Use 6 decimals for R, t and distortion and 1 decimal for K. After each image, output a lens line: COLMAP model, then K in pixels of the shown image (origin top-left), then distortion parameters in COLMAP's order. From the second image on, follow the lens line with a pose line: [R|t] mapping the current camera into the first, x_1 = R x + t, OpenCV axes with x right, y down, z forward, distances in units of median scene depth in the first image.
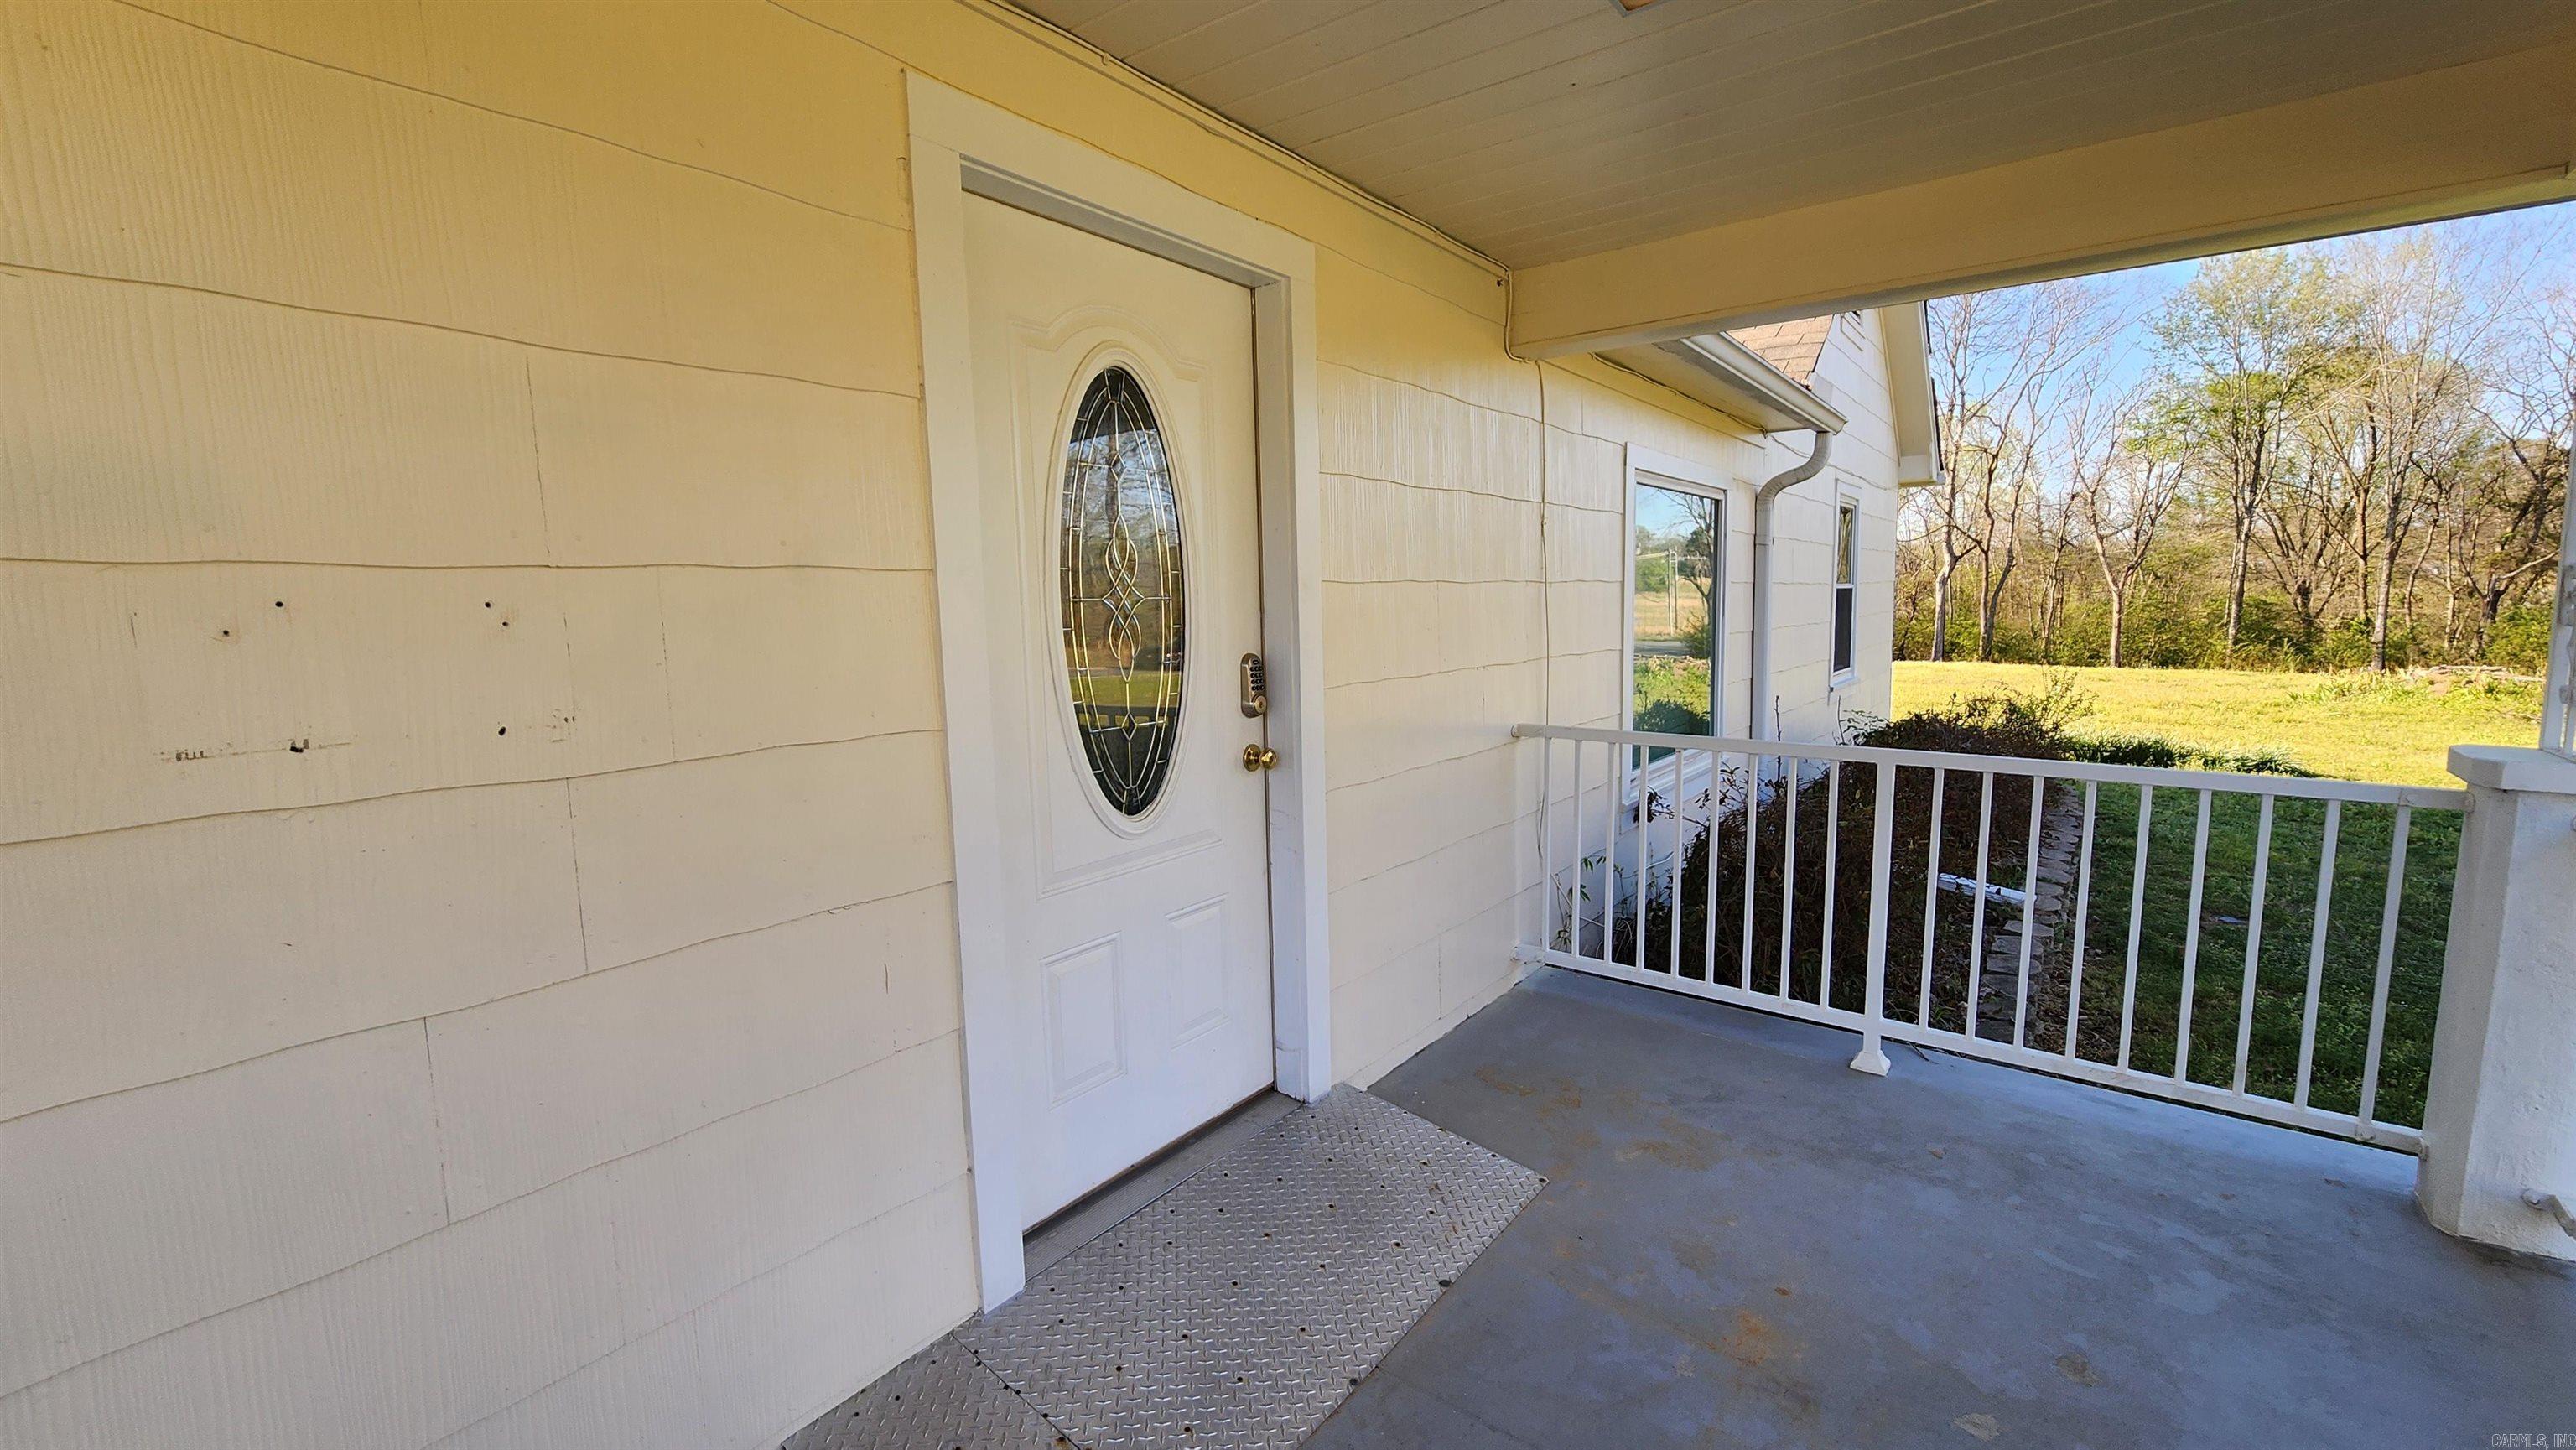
lens RADIAL K [[1060.3, 0, 1282.2], [0, 1060.3, 715.1], [0, 0, 1]] dist [0.001500, 0.000570]
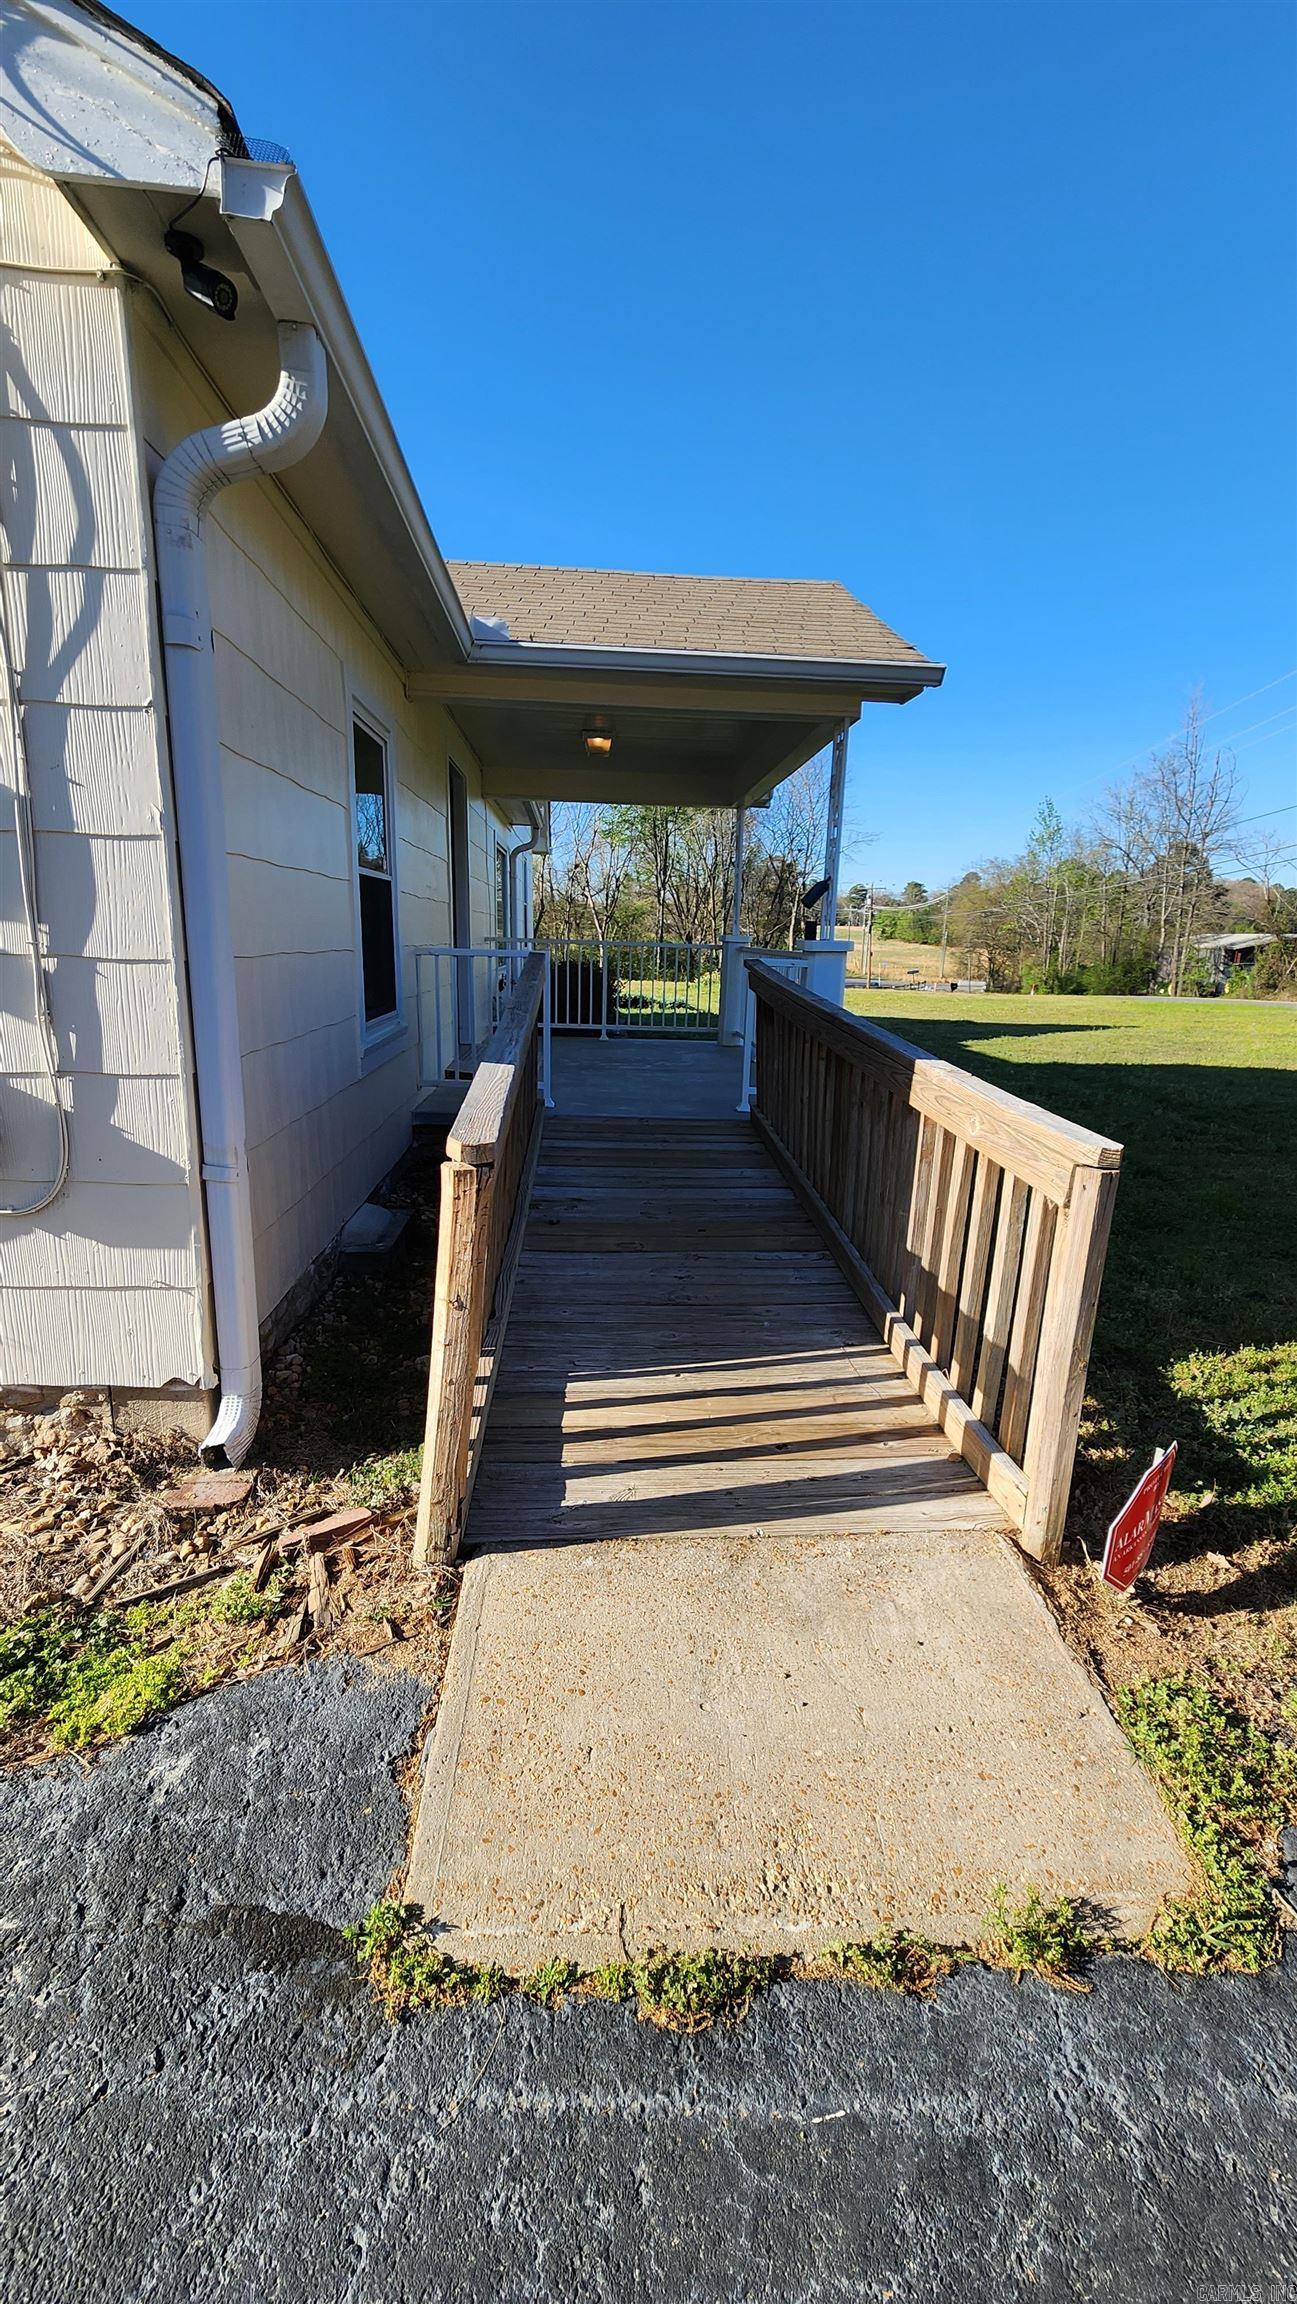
lens RADIAL K [[948.3, 0, 648.5], [0, 948.3, 1152.0], [0, 0, 1]] dist [0.001500, 0.000570]
pose [[0.750692, -0.110489, 0.651347, -0.087036], [0.031902, 0.990828, 0.131308, 0.018353], [-0.659881, -0.077793, 0.747332, -0.089998]]
